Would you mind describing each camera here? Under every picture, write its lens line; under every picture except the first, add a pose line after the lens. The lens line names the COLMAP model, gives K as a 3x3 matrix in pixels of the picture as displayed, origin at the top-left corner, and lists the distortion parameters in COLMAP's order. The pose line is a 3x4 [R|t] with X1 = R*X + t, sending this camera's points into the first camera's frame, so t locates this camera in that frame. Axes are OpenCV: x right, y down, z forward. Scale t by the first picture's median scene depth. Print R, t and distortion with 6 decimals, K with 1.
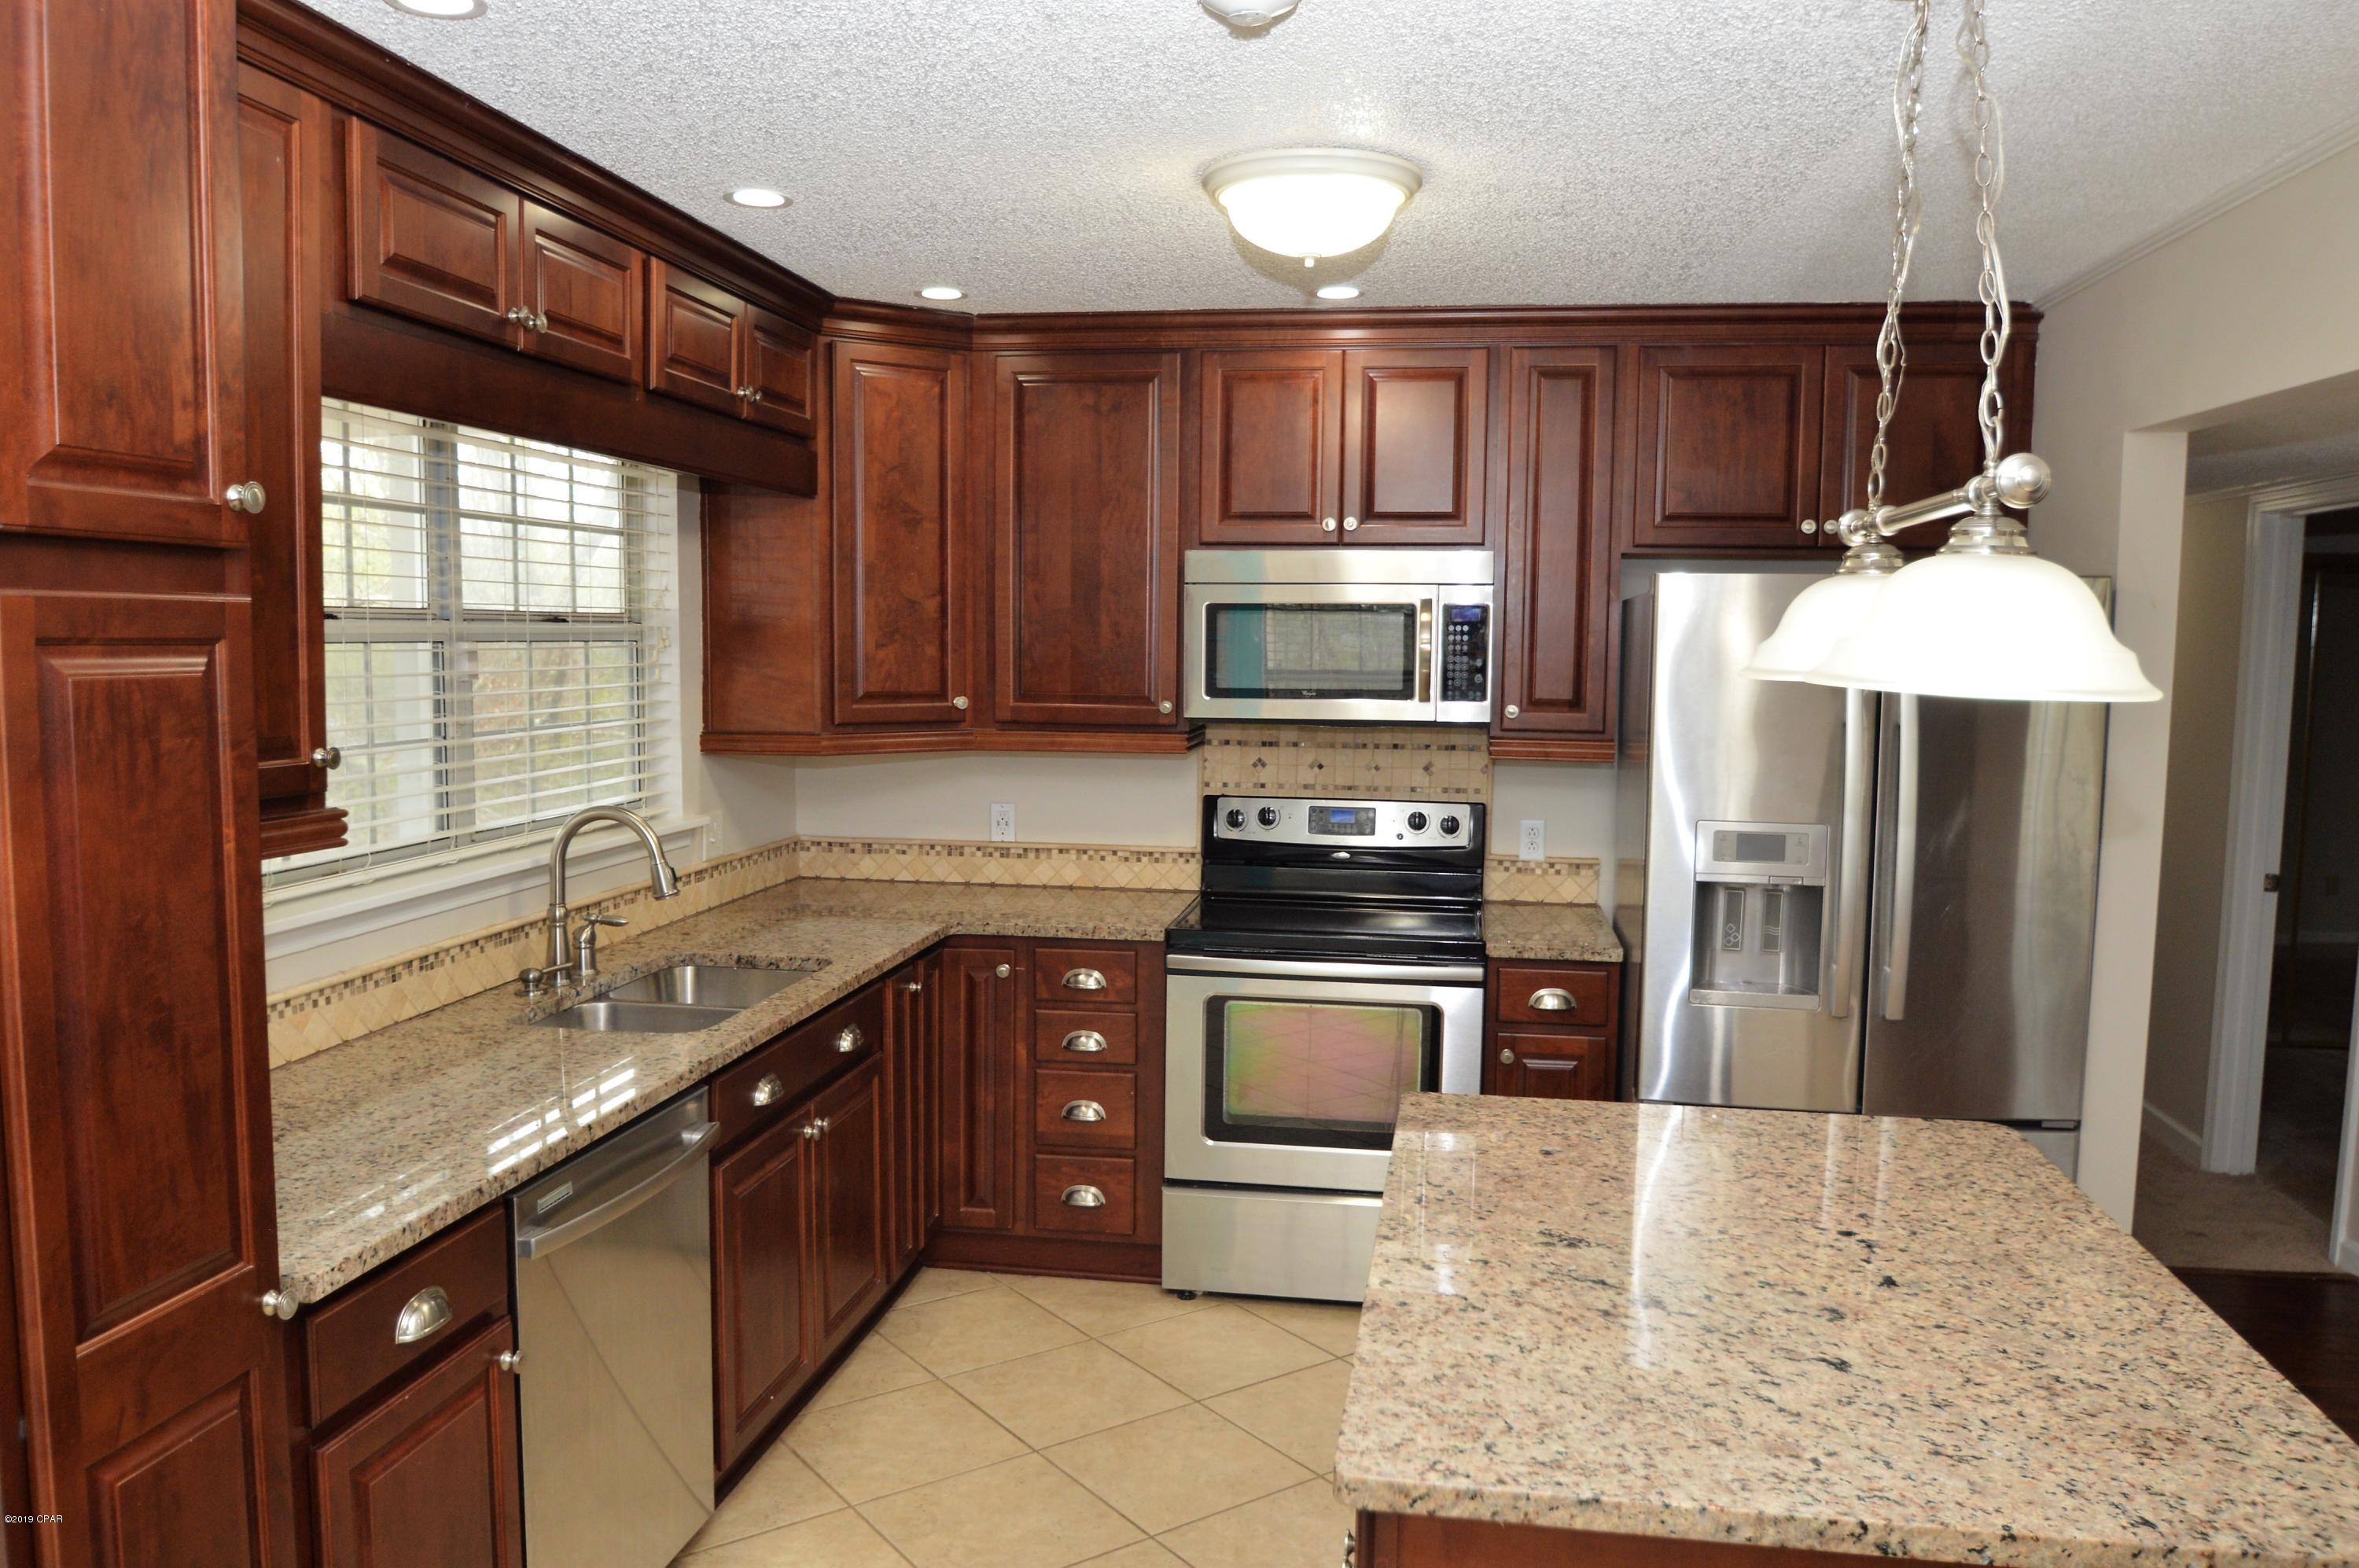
lens RADIAL K [[1732.2, 0, 1167.4], [0, 1732.2, 794.0], [0, 0, 1]] dist [-0.048634, 0.008850]
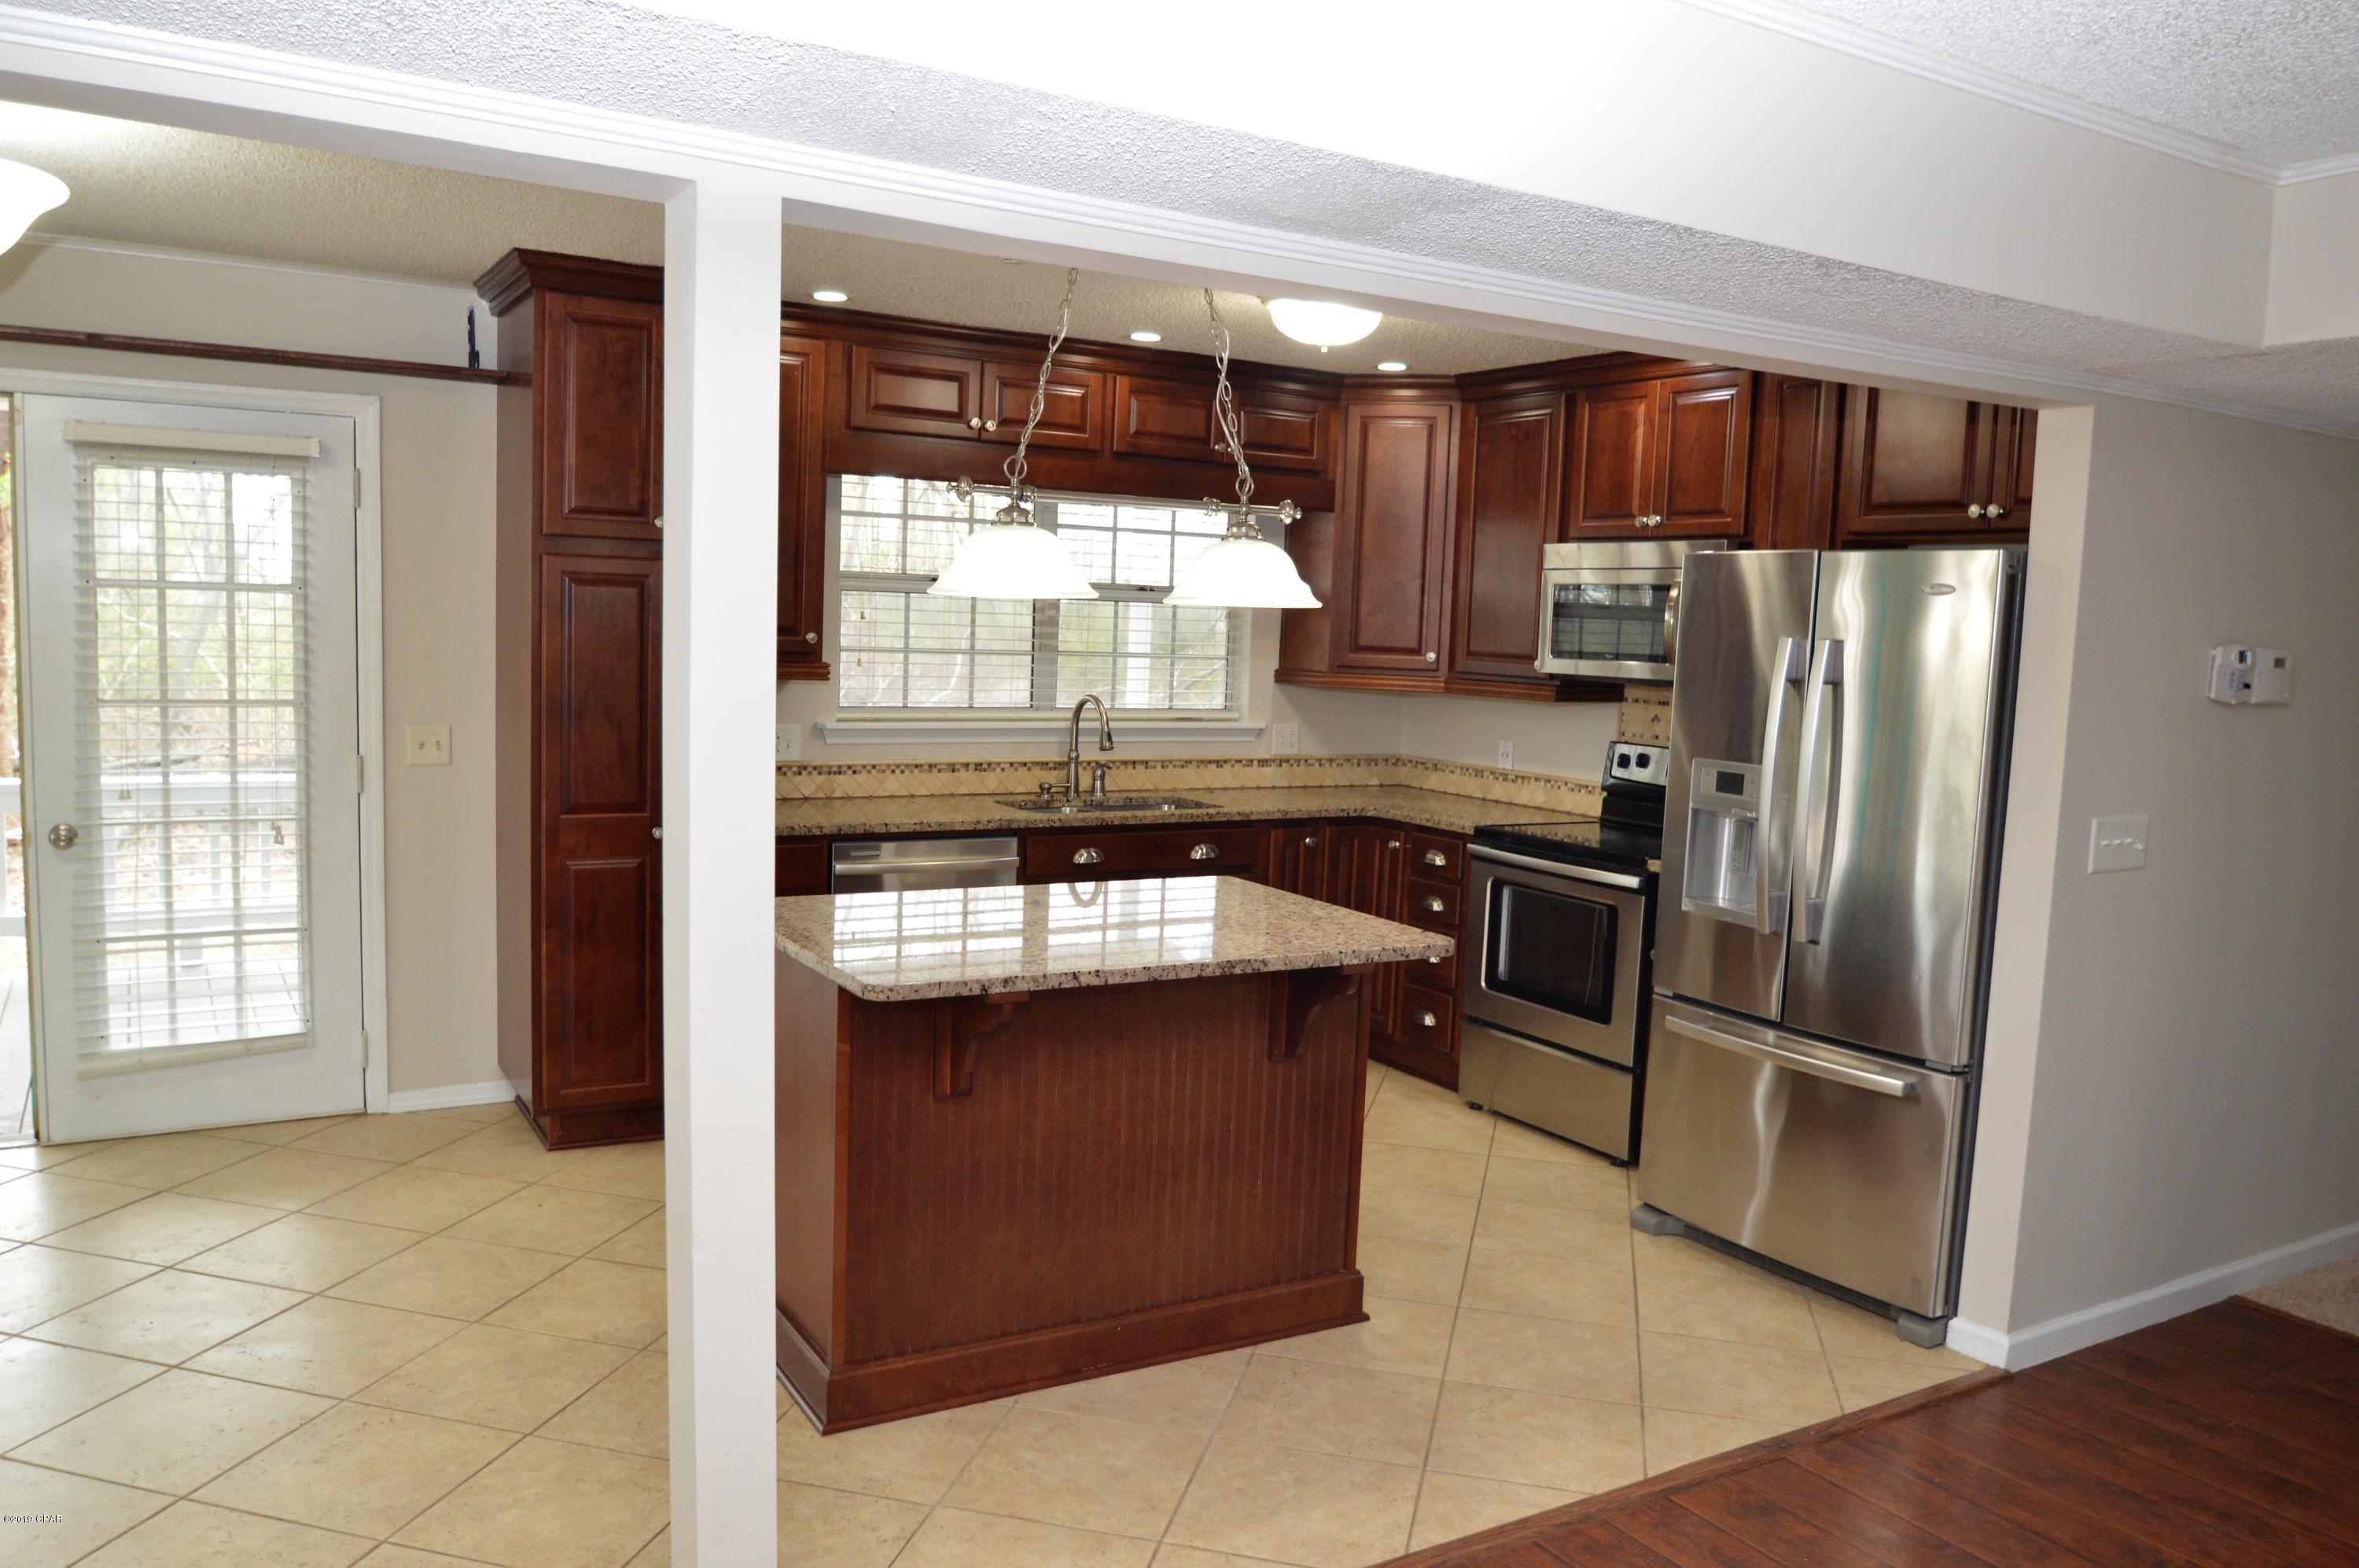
lens RADIAL K [[1732.2, 0, 1167.4], [0, 1732.2, 794.0], [0, 0, 1]] dist [-0.048634, 0.008850]
pose [[0.648503, 0.093618, -0.755433, 0.838174], [-0.101871, 0.994155, 0.035750, 0.029302], [0.754365, 0.053773, 0.654249, -0.056178]]
